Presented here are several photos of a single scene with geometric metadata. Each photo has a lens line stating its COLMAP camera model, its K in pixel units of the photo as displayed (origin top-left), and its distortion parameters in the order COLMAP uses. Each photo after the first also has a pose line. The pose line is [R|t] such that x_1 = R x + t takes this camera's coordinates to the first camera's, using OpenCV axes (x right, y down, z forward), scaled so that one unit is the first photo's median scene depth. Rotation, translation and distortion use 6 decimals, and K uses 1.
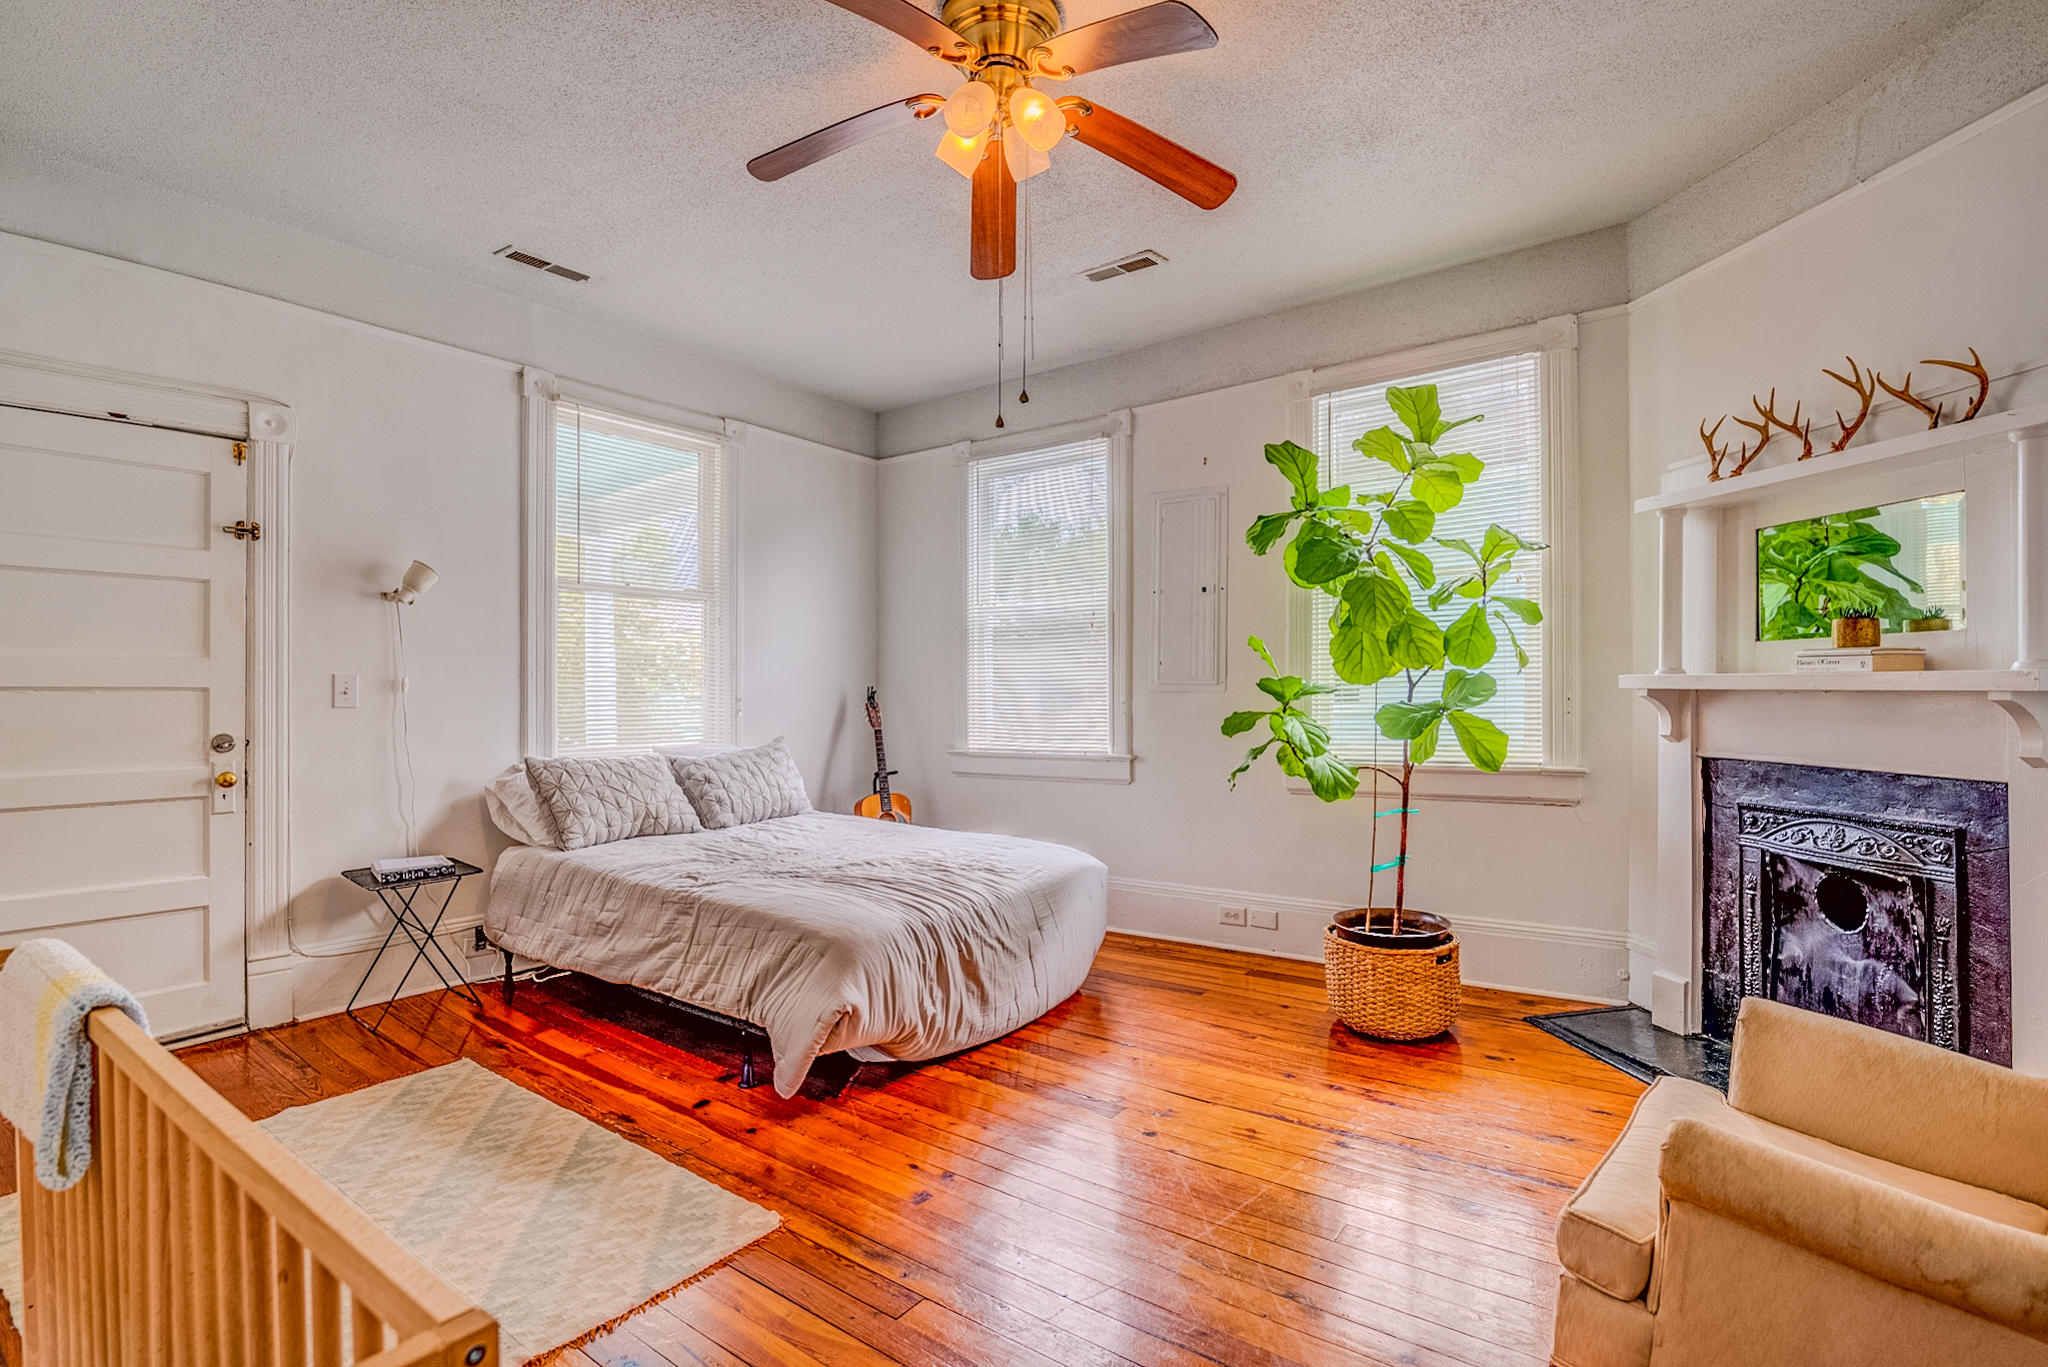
lens RADIAL K [[994.9, 0, 1024.0], [0, 994.9, 683.5], [0, 0, 1]] dist [-0.021820, -0.000263]
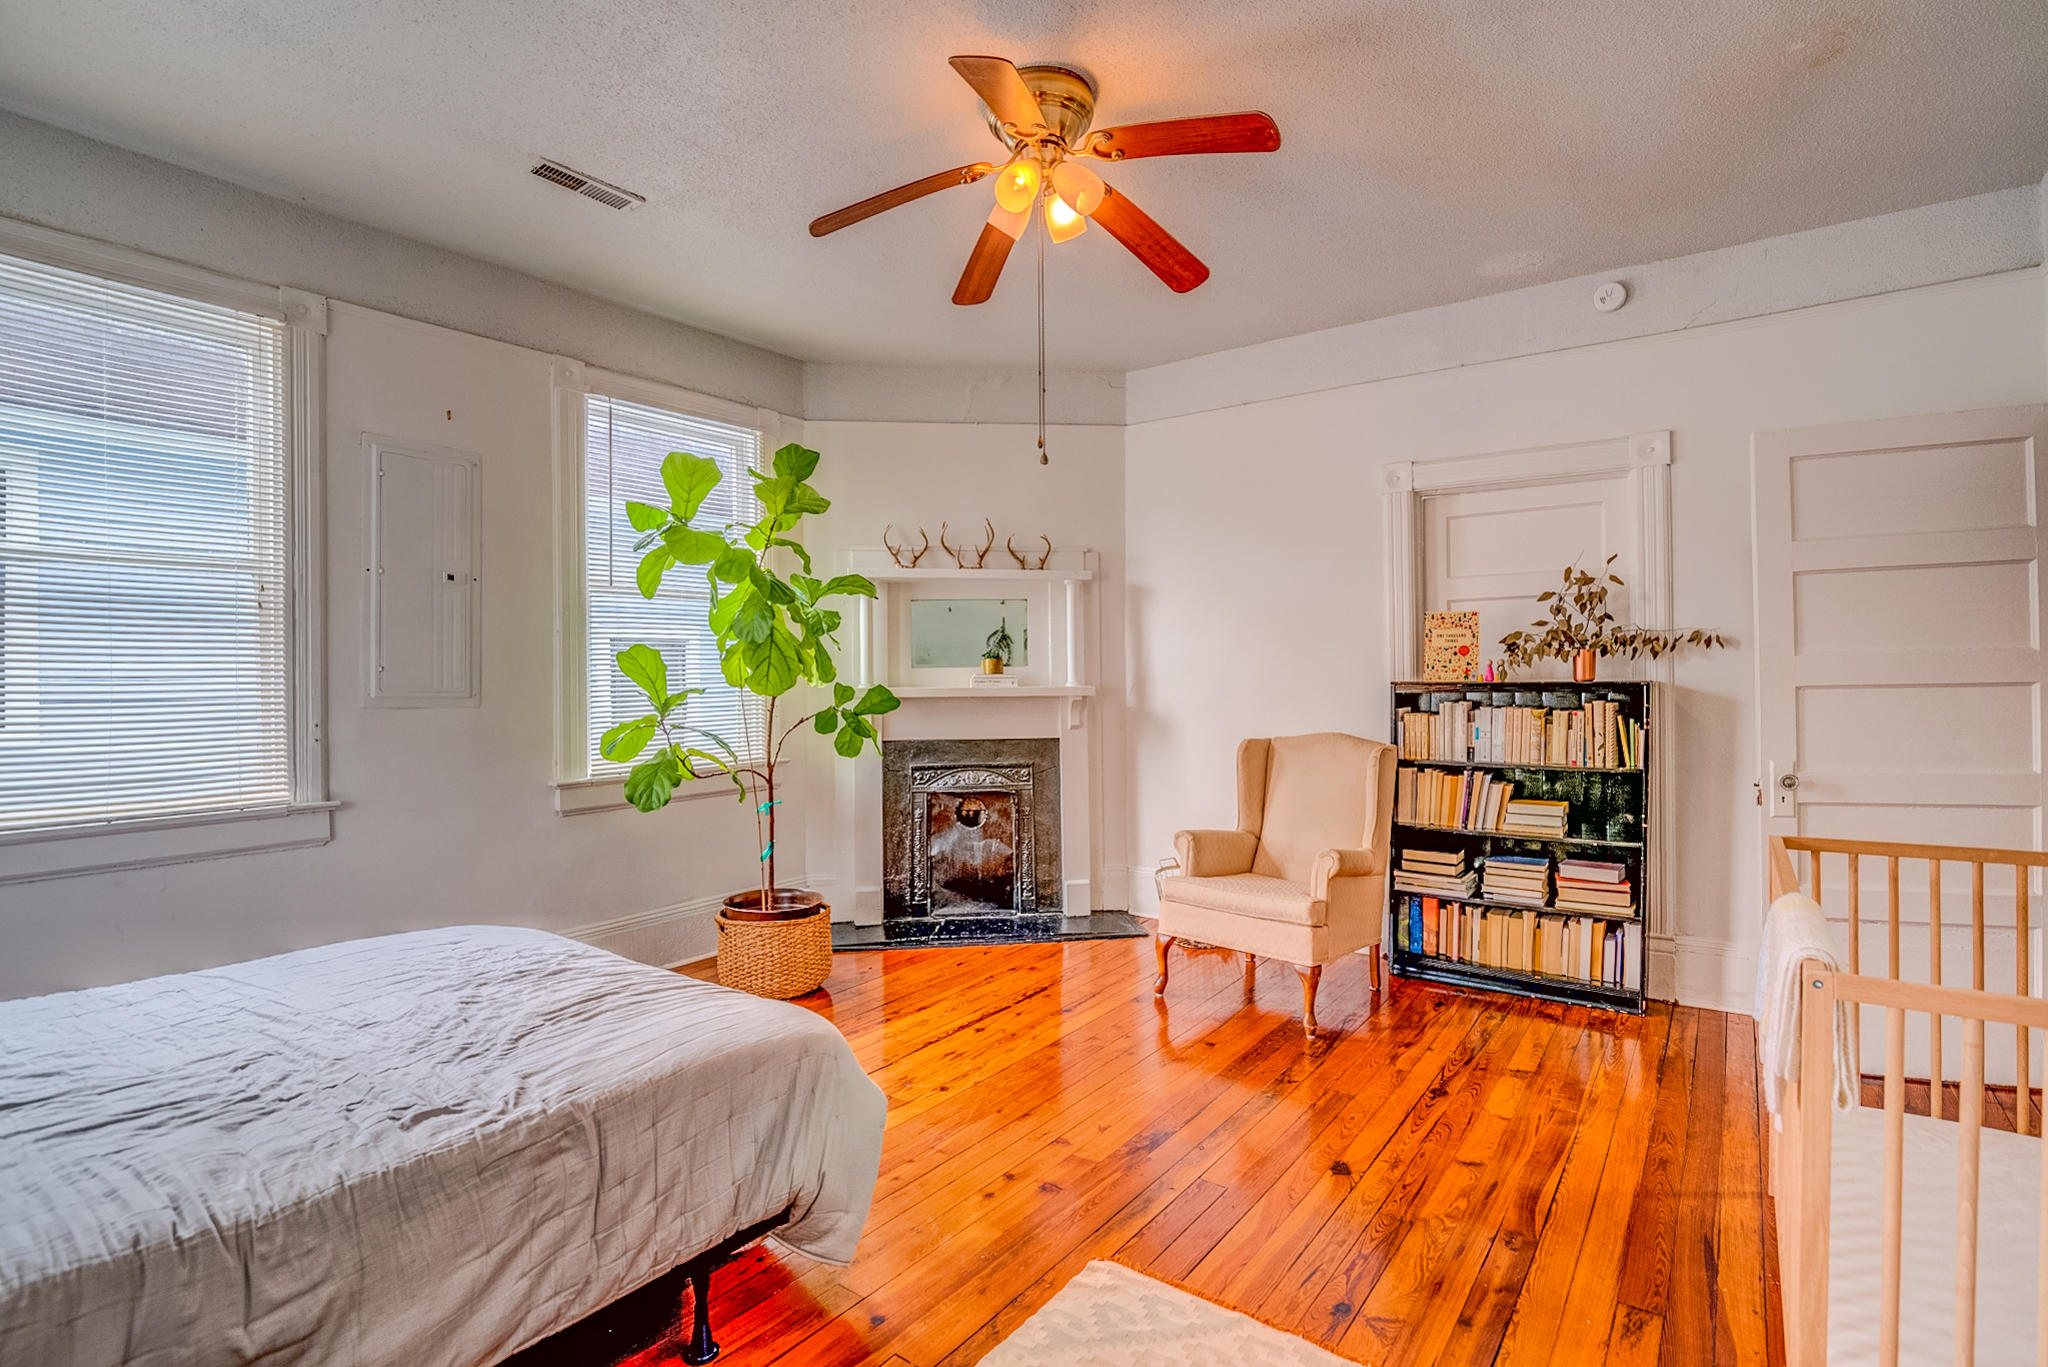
lens RADIAL K [[994.9, 0, 1024.0], [0, 994.9, 683.5], [0, 0, 1]] dist [-0.021820, -0.000263]
pose [[-0.021145, 0.007241, 0.999750, -0.908487], [0.001104, 0.999973, -0.007219, -0.005326], [-0.999776, 0.000951, -0.021153, 0.825726]]
